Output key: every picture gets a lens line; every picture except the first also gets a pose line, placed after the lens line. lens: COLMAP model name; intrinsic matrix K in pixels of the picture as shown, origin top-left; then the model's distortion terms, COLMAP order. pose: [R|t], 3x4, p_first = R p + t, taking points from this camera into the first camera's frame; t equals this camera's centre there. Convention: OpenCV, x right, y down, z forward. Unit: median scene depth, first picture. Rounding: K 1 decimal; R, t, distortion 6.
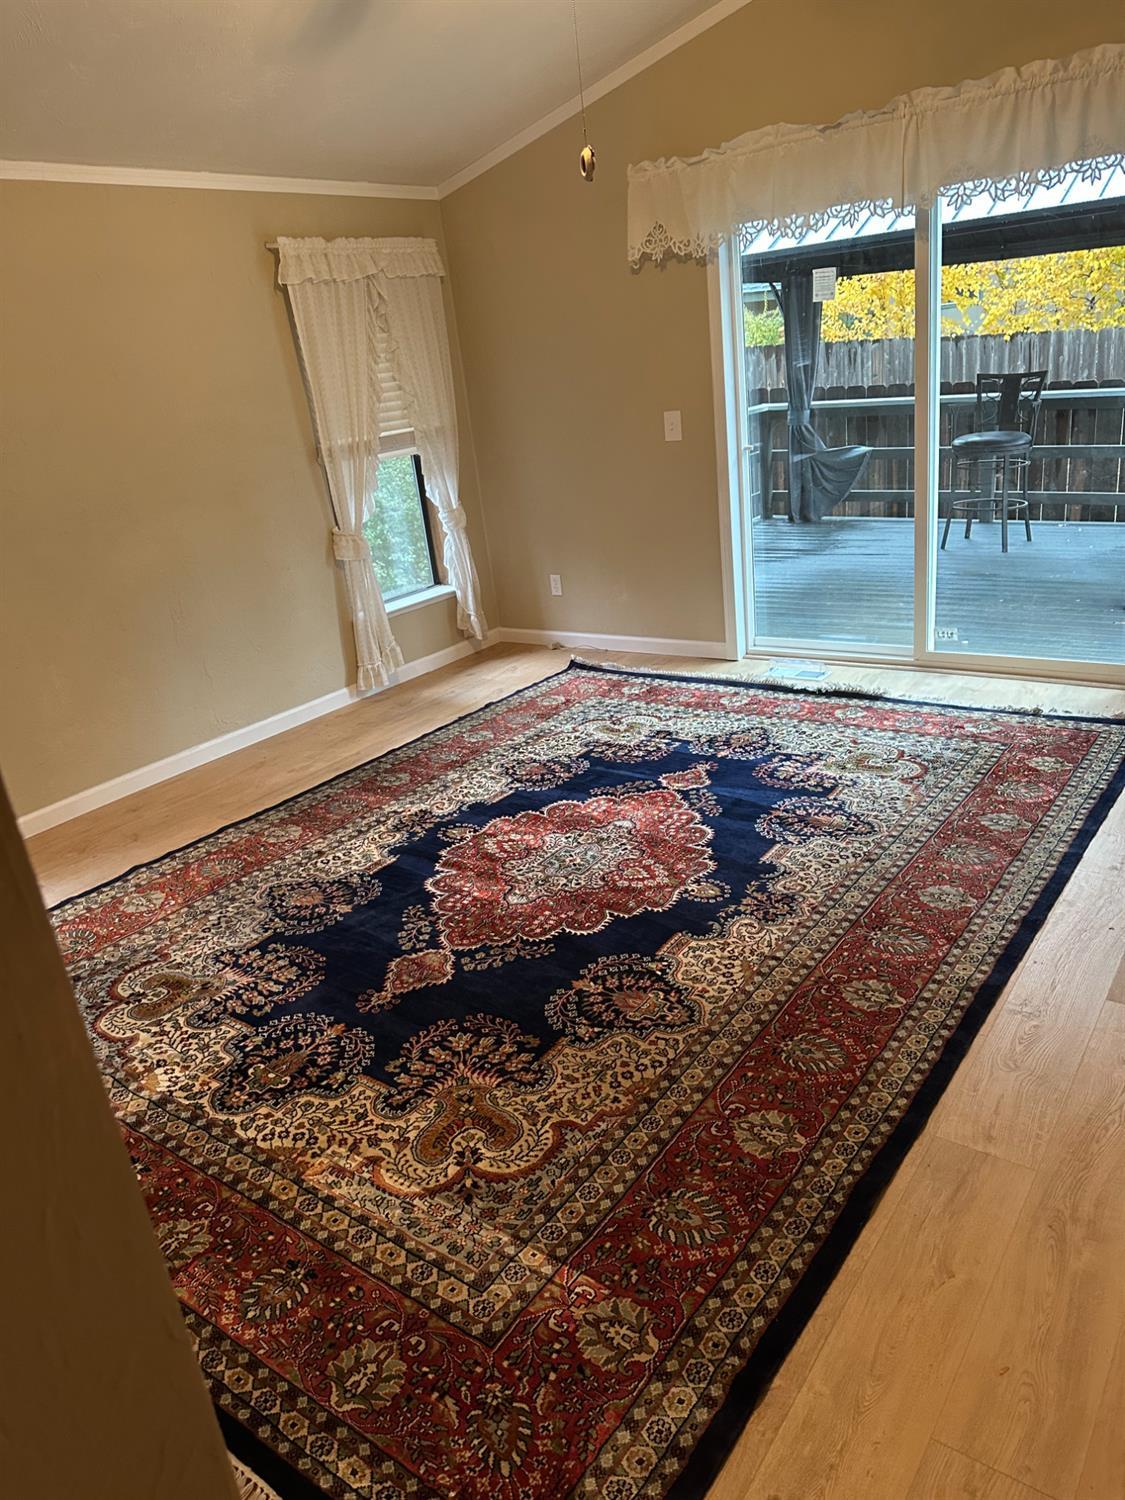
lens RADIAL K [[1018.6, 0, 556.7], [0, 1018.6, 750.4], [0, 0, 1]] dist [0.117252, -0.162108]
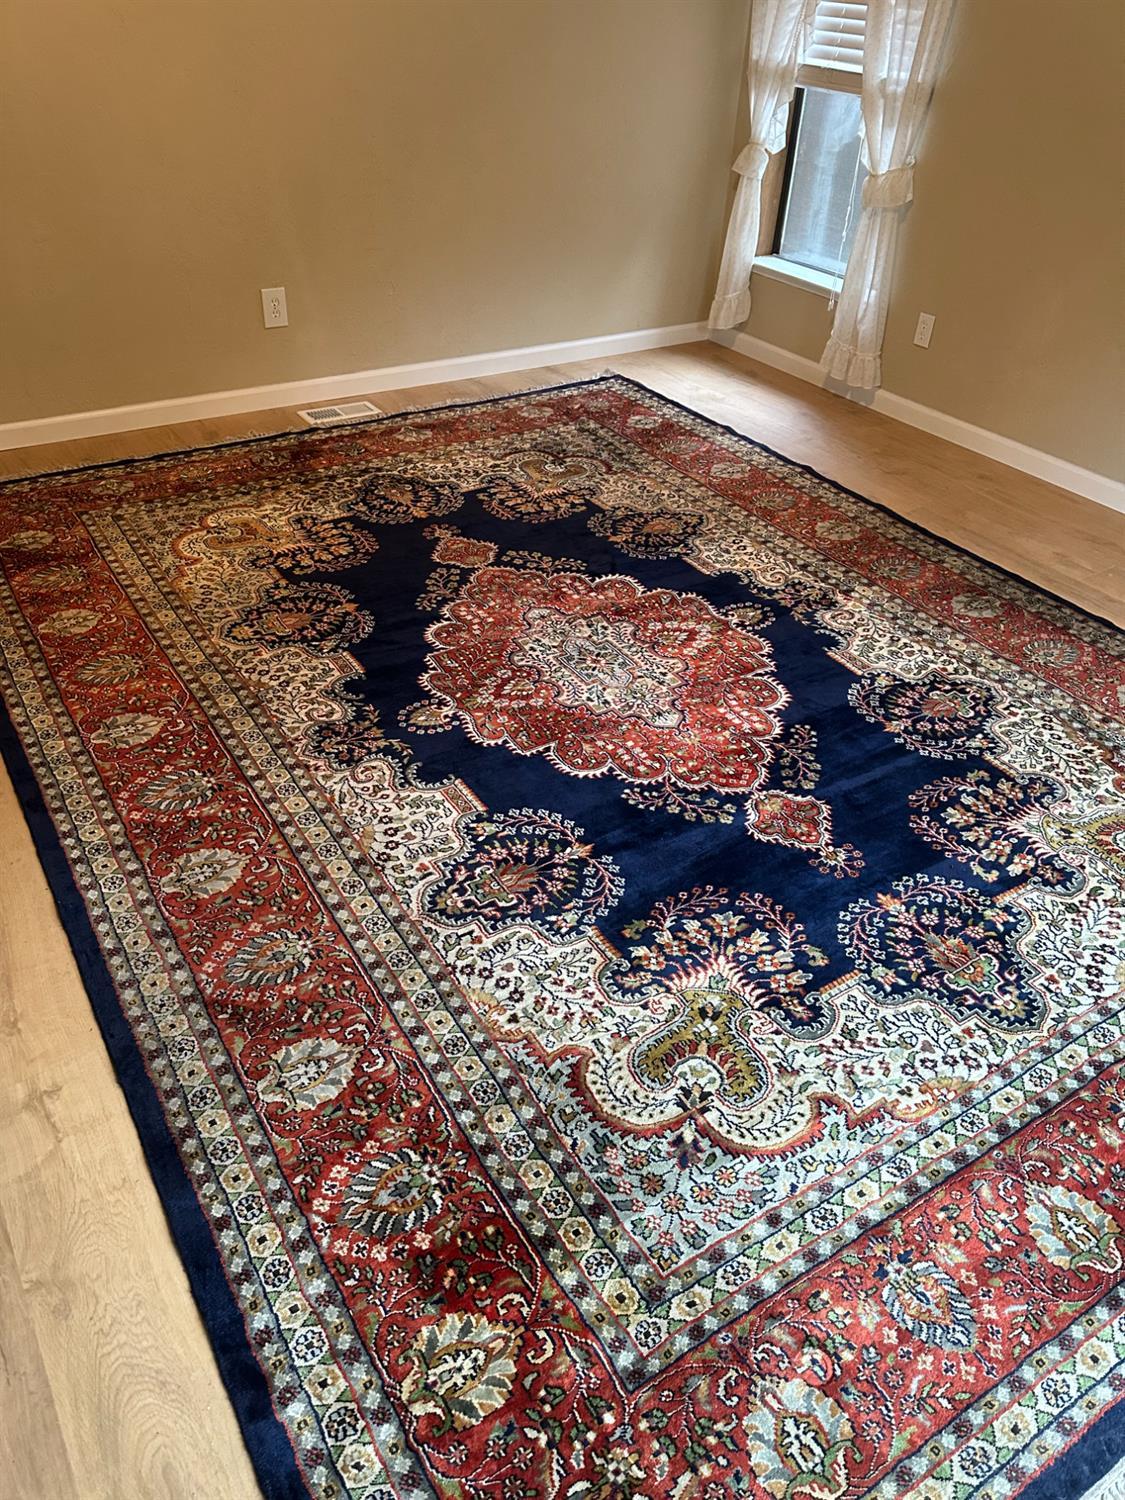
lens RADIAL K [[1018.6, 0, 556.7], [0, 1018.6, 750.4], [0, 0, 1]] dist [0.117252, -0.162108]
pose [[-0.332866, 0.647960, -0.685090, 0.570316], [-0.343430, 0.593322, 0.728028, -0.388496], [0.878212, 0.477616, 0.025032, 0.913302]]
